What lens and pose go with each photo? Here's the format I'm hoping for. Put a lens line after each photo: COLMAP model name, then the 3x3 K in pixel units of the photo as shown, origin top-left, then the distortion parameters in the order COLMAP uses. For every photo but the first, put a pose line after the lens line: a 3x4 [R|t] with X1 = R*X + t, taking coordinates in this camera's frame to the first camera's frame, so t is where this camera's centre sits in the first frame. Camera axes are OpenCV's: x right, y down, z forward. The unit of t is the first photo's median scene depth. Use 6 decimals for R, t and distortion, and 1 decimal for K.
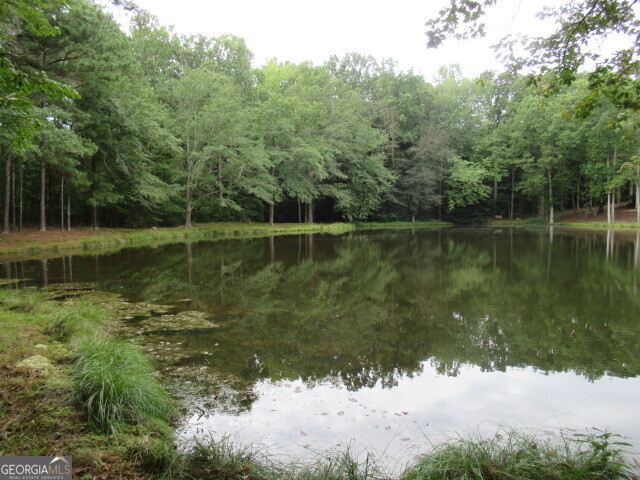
lens RADIAL K [[476.4, 0, 320.0], [0, 476.4, 240.0], [0, 0, 1]] dist [-0.007620, -0.000723]
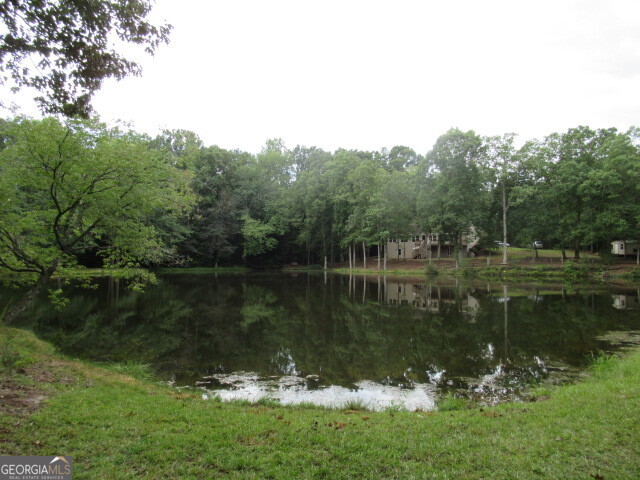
lens RADIAL K [[476.4, 0, 320.0], [0, 476.4, 240.0], [0, 0, 1]] dist [-0.007620, -0.000723]
pose [[0.990556, 0.012449, 0.136545, 0.305435], [0.000718, 0.995385, -0.095959, 0.009560], [-0.137109, 0.095151, 0.985975, -0.261689]]
